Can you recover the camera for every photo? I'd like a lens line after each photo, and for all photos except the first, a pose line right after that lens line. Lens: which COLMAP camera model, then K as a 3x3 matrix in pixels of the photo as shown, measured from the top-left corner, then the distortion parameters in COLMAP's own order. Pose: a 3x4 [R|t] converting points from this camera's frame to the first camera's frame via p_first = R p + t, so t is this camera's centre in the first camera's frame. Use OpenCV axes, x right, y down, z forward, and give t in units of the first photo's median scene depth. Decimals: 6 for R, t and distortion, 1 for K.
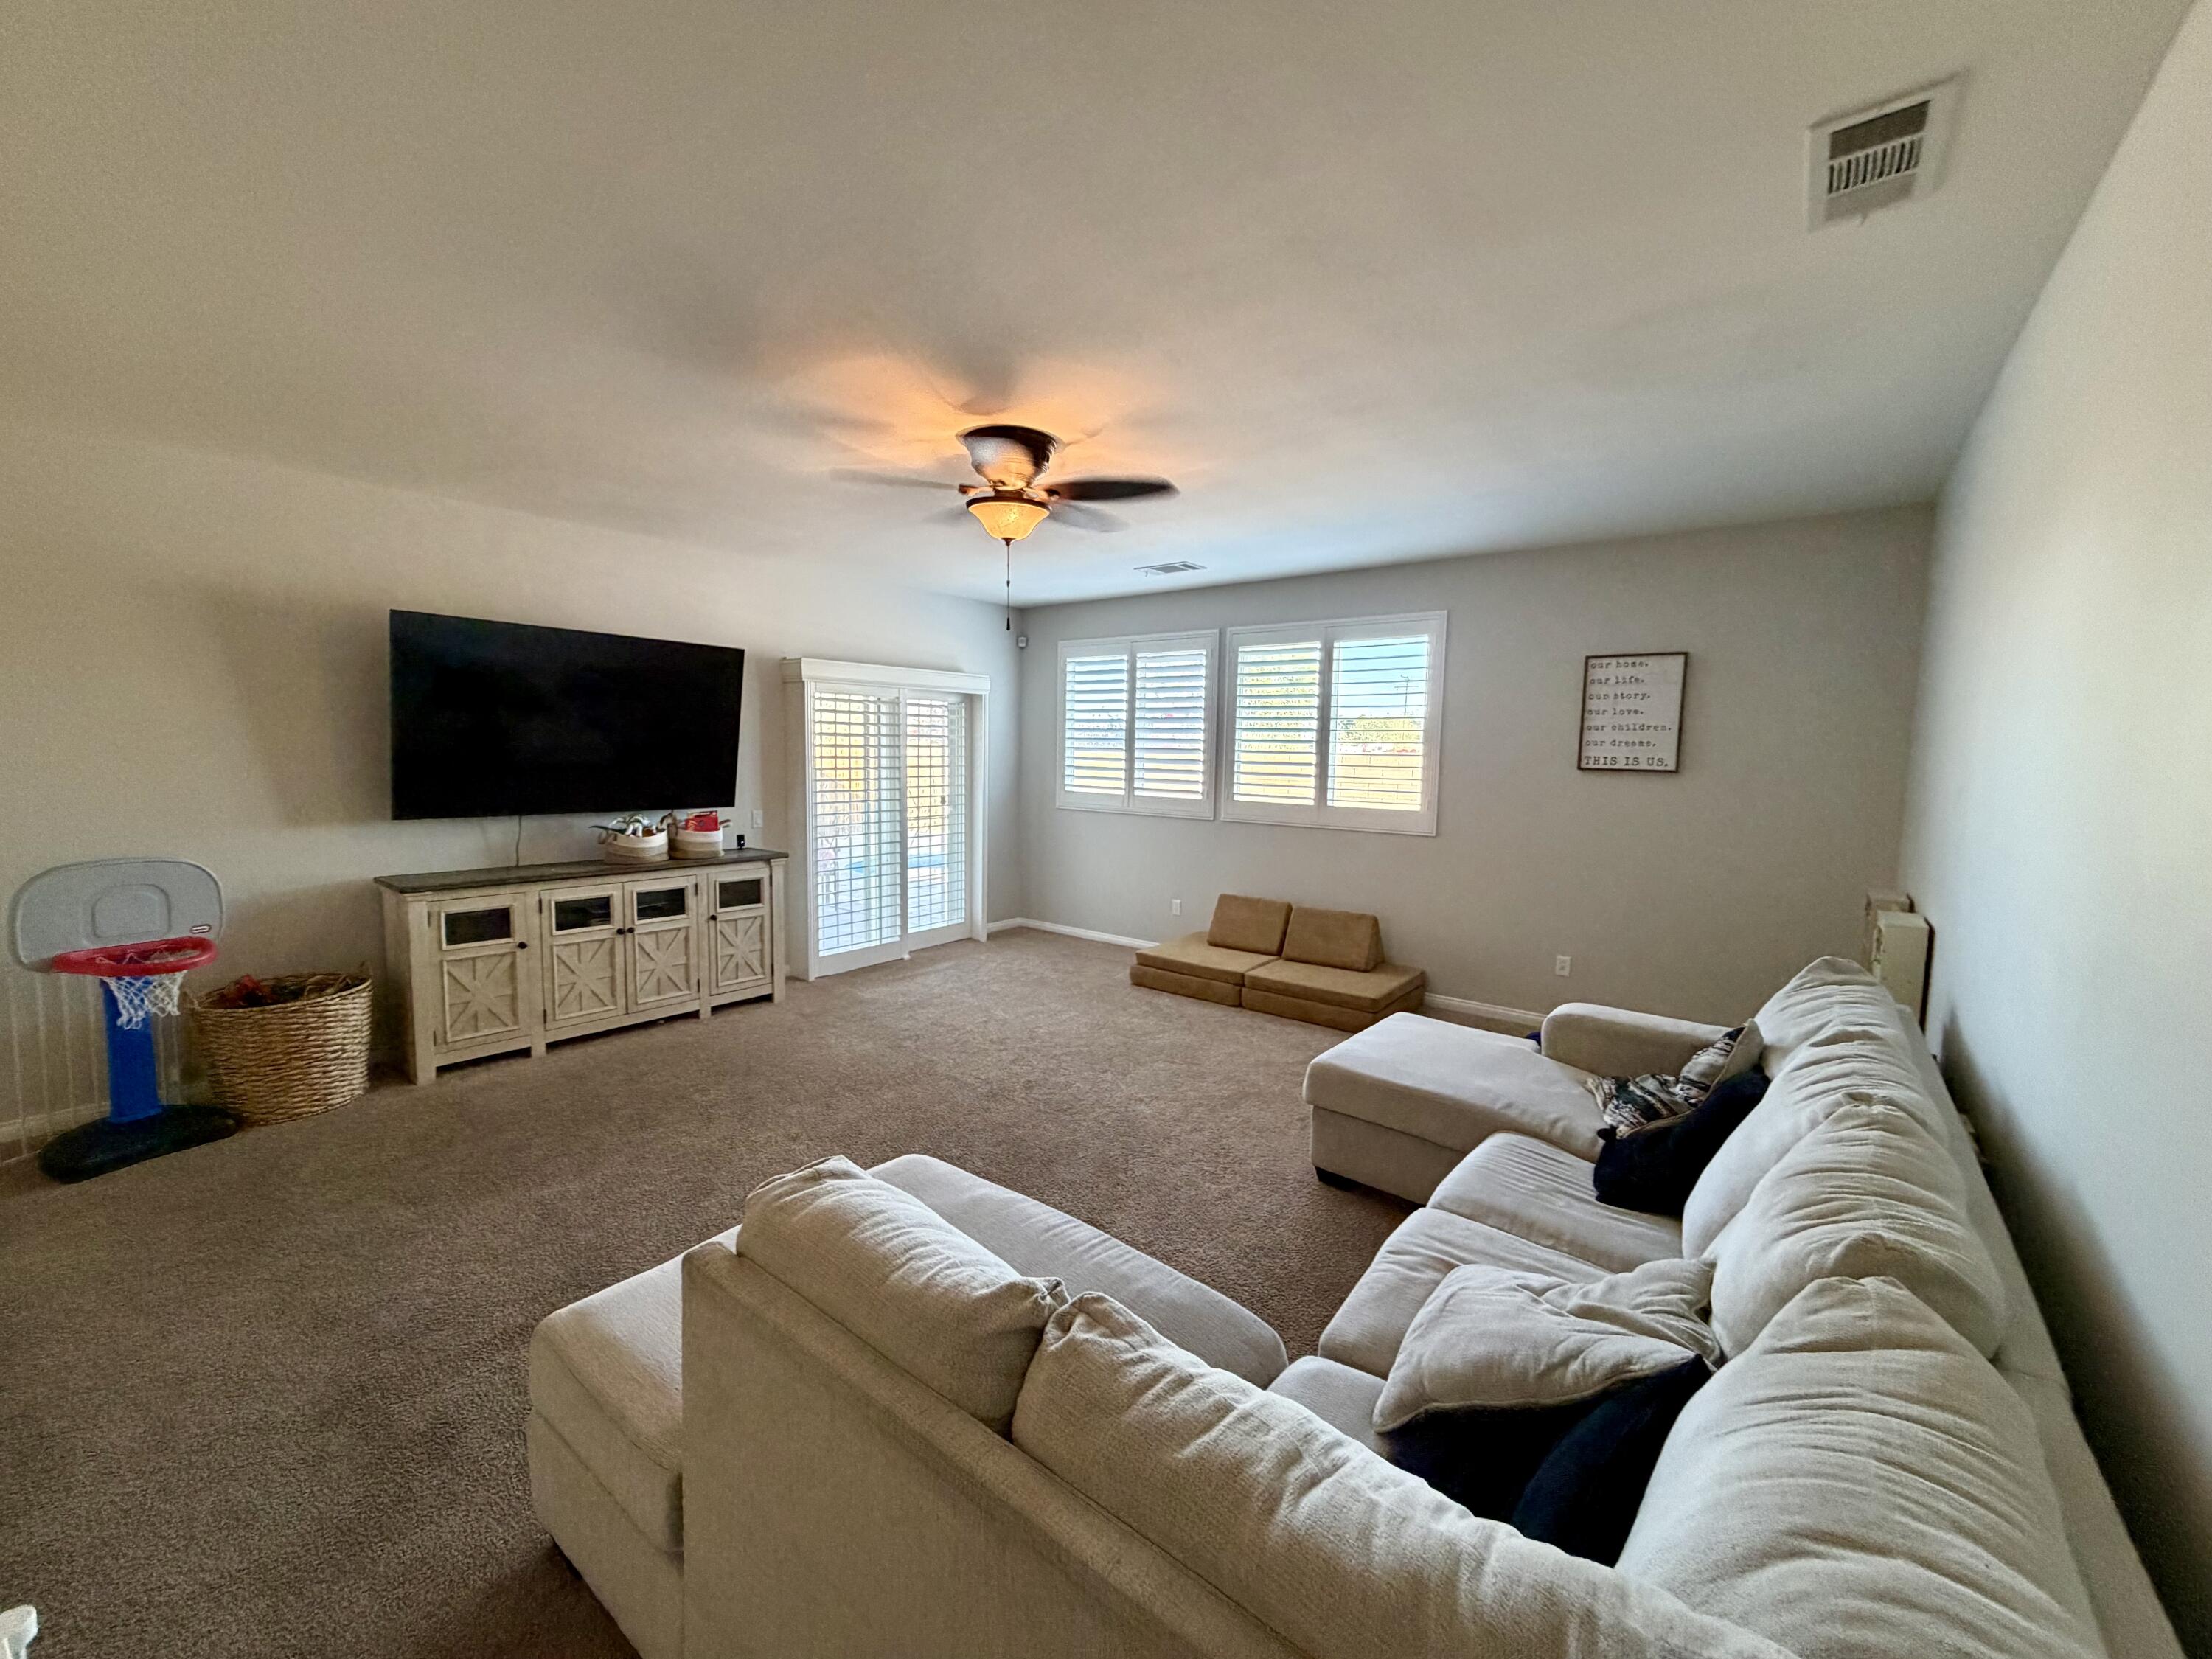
lens RADIAL K [[878.3, 0, 1095.1], [0, 878.3, 834.1], [0, 0, 1]] dist [0.001368, 0.000383]
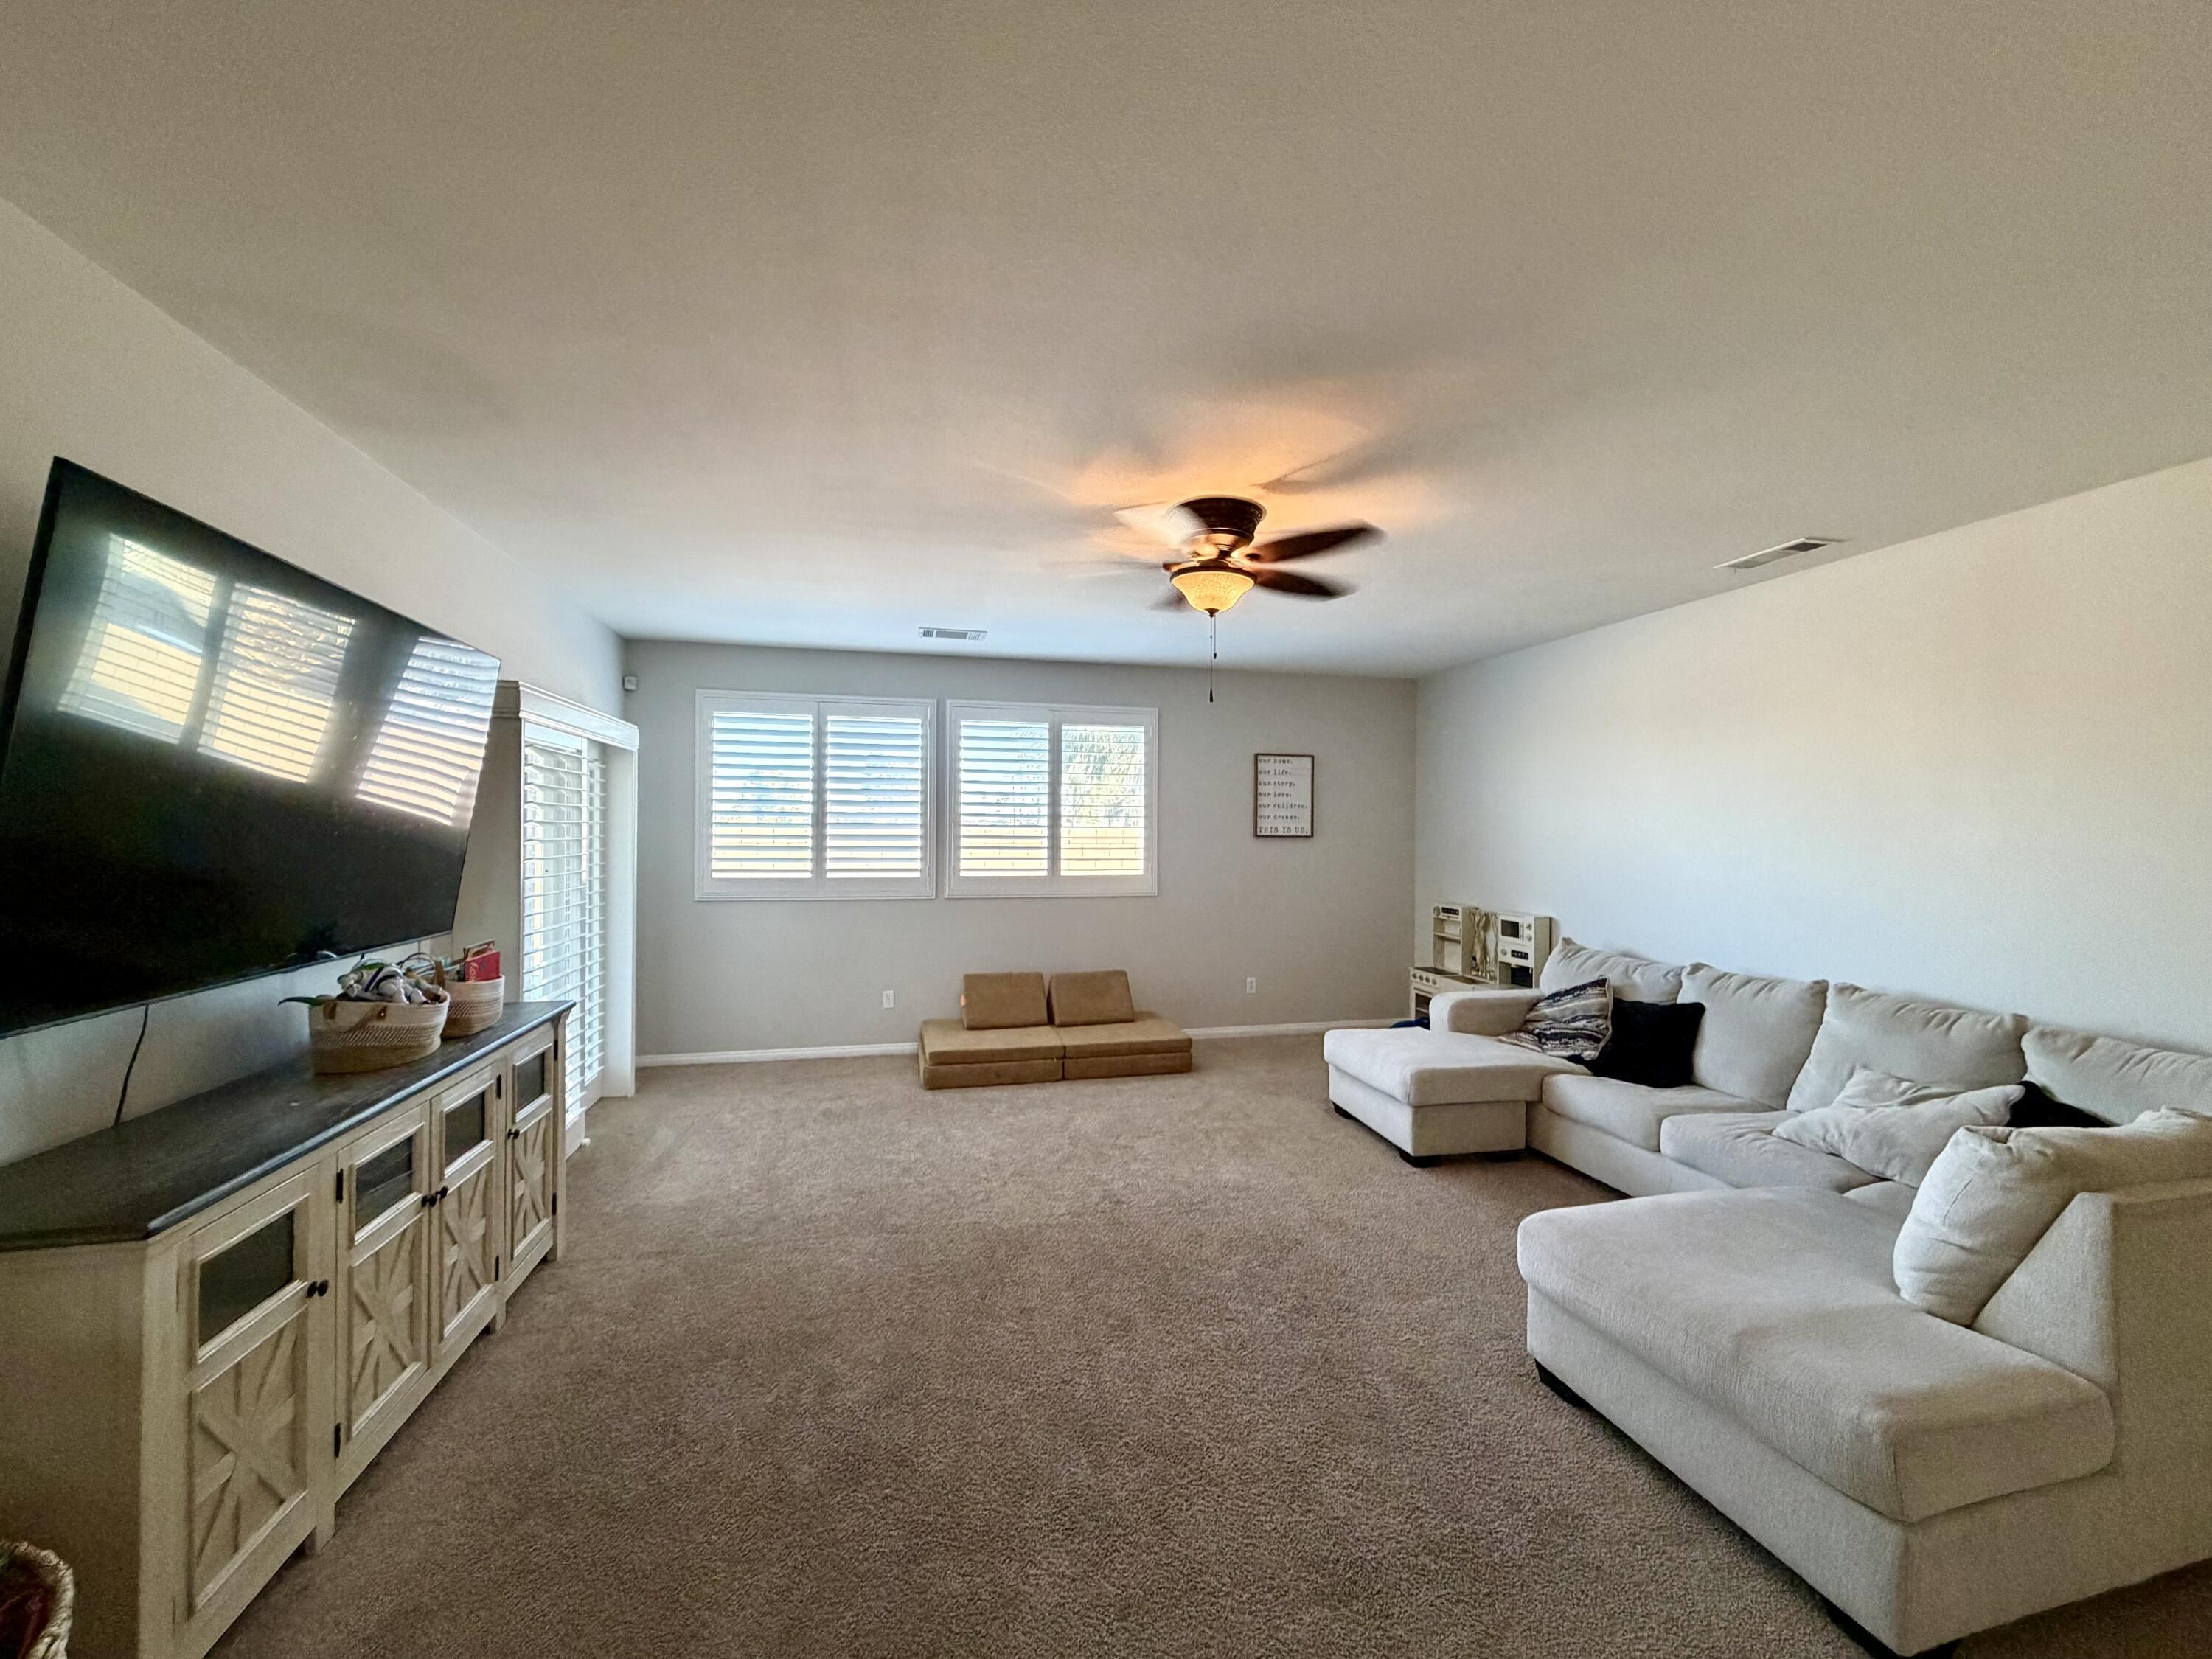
lens RADIAL K [[878.3, 0, 1112.2], [0, 878.3, 828.1], [0, 0, 1]] dist [0.001368, 0.000383]
pose [[0.608835, -0.011548, 0.793213, -0.548958], [0.082166, 0.995434, -0.048575, -0.032806], [-0.789030, 0.094749, 0.607004, 0.298928]]
